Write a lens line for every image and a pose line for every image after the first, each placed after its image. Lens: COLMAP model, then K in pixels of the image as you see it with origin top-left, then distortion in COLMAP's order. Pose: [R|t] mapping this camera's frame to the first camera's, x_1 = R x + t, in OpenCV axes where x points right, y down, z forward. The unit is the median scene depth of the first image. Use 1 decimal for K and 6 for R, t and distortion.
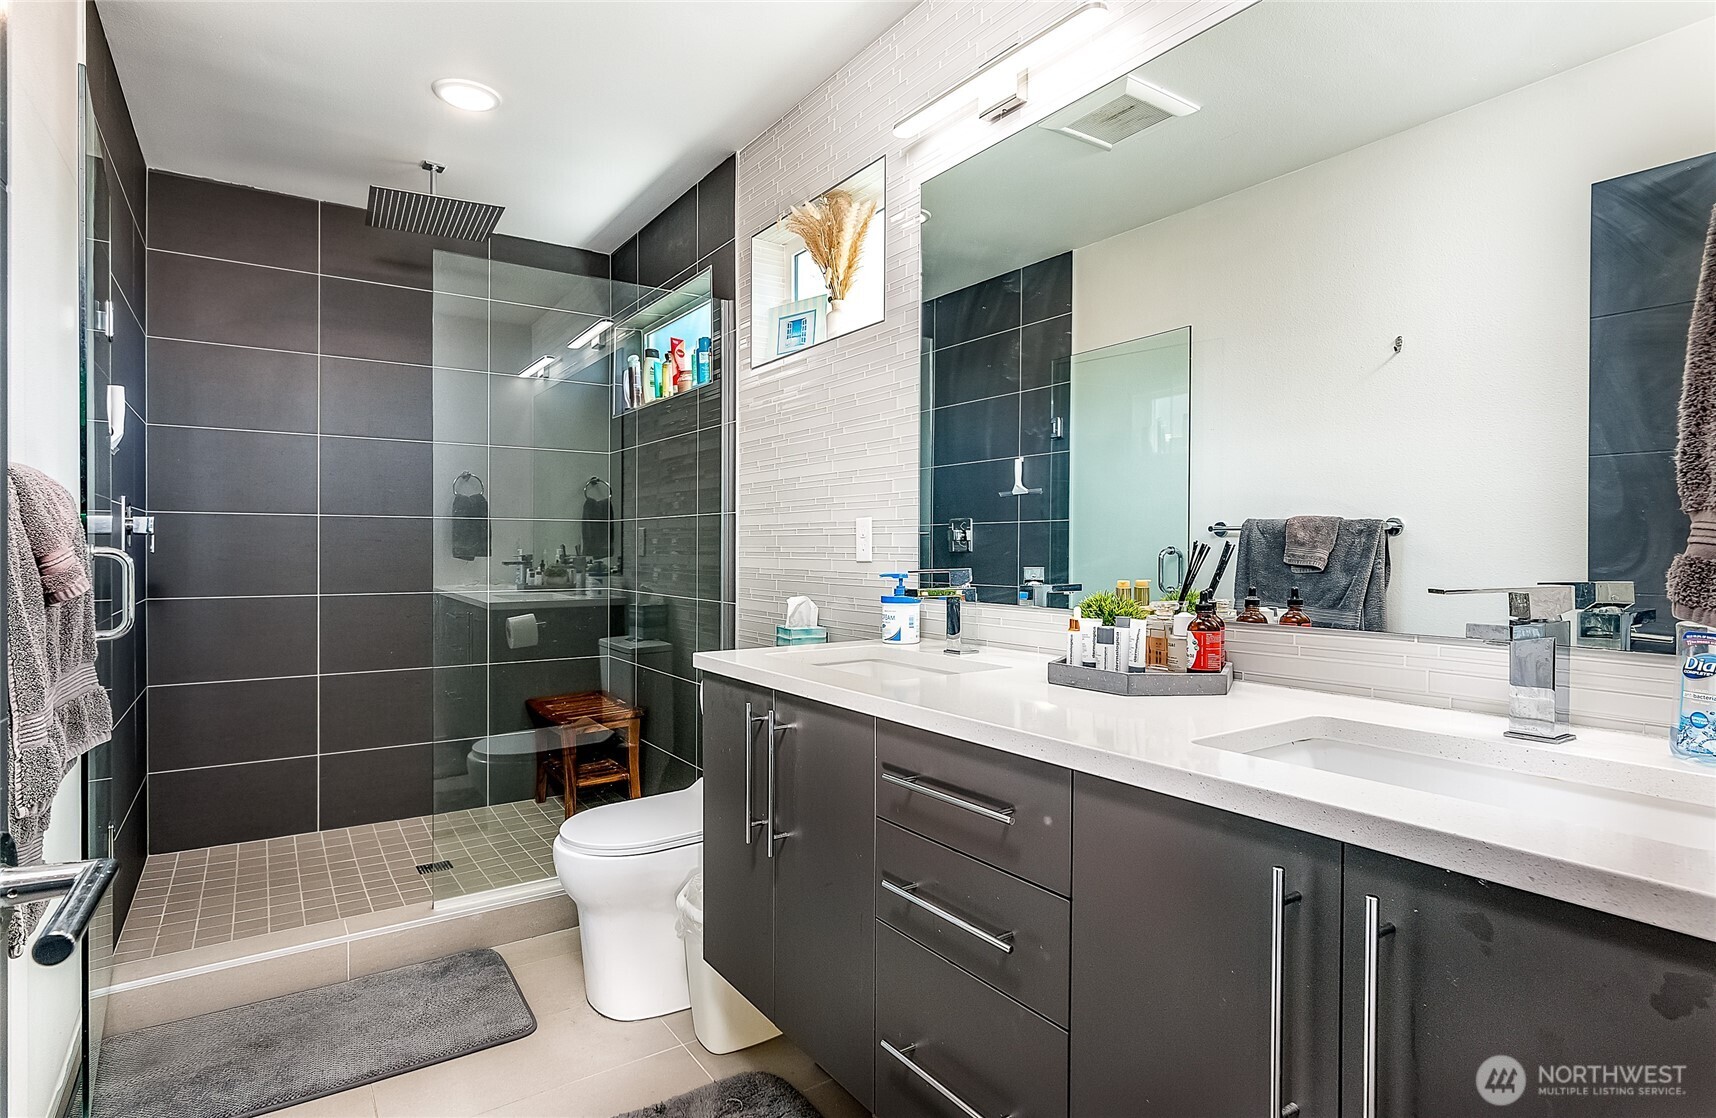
lens RADIAL K [[894.0, 0, 854.5], [0, 894.0, 558.1], [0, 0, 1]] dist [0.000187, 0.000084]
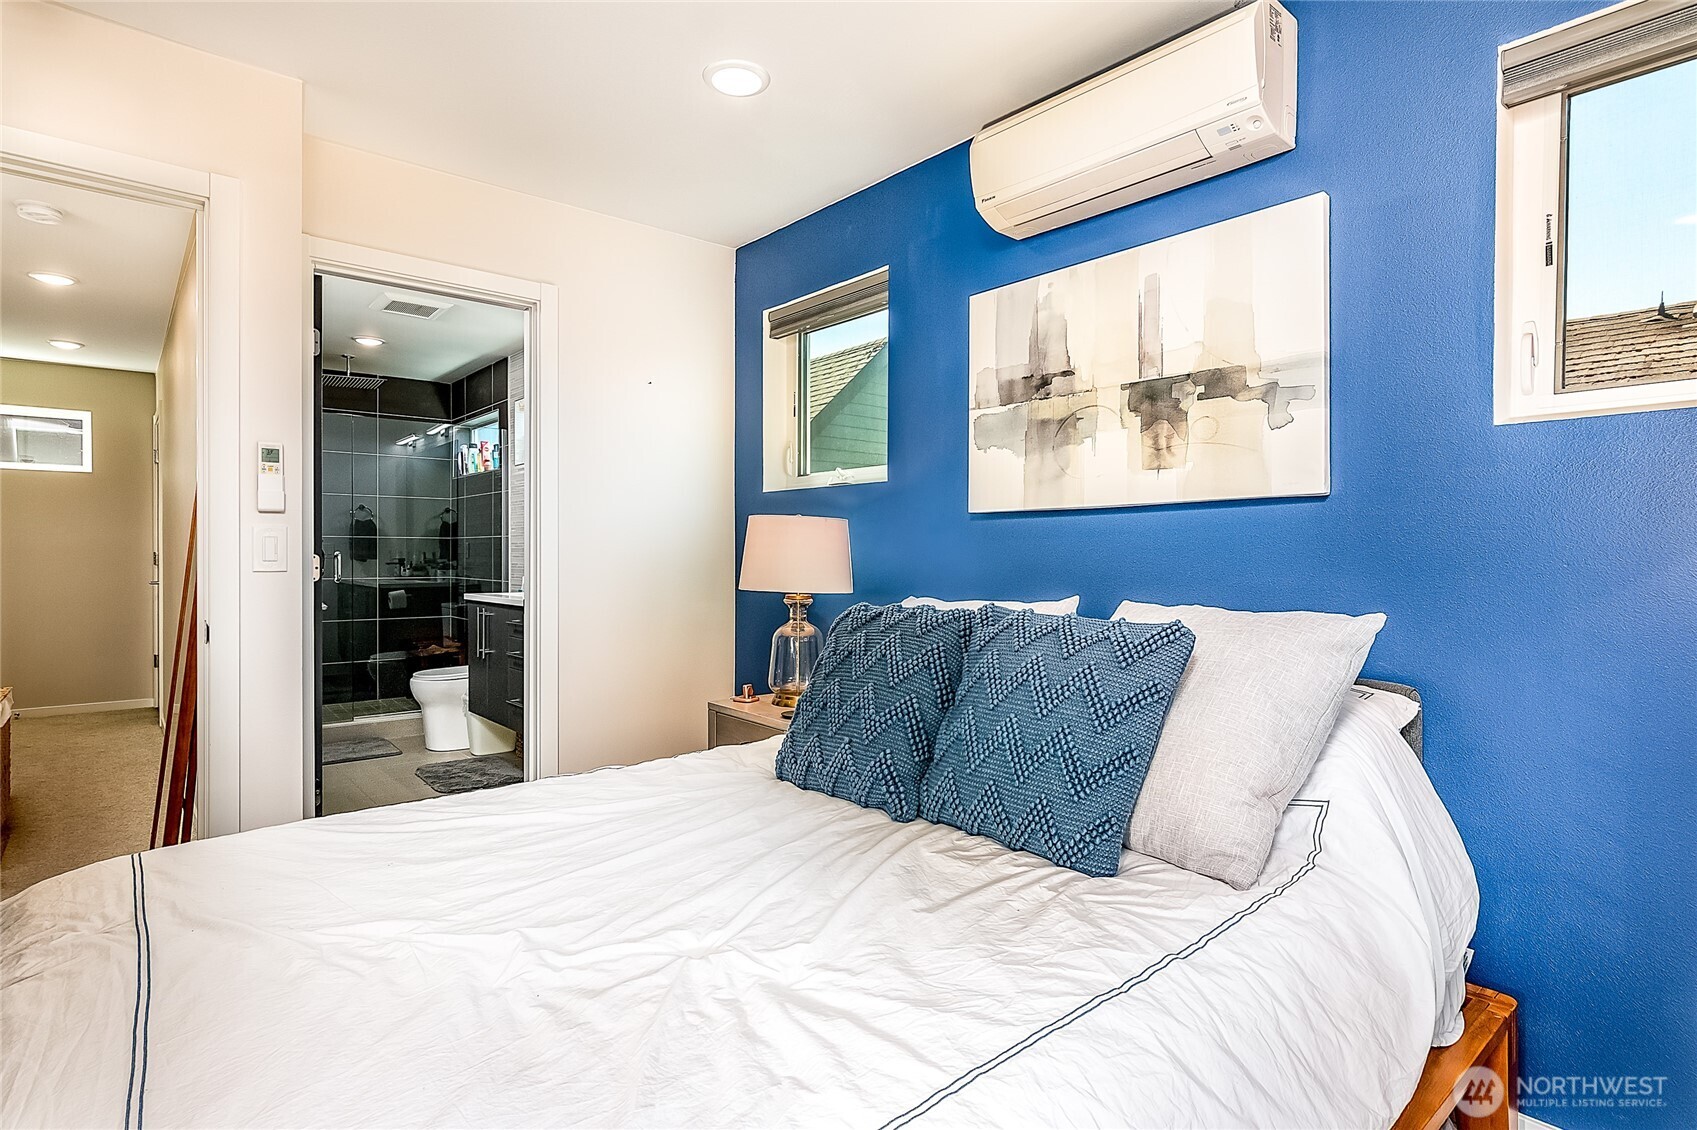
lens RADIAL K [[862.1, 0, 853.9], [0, 862.1, 558.1], [0, 0, 1]] dist [0.002443, 0.000175]
pose [[0.992724, -0.005780, 0.120272, 0.323440], [0.005954, 0.999982, -0.001090, 0.004024], [-0.120263, 0.001799, 0.992740, -0.812584]]
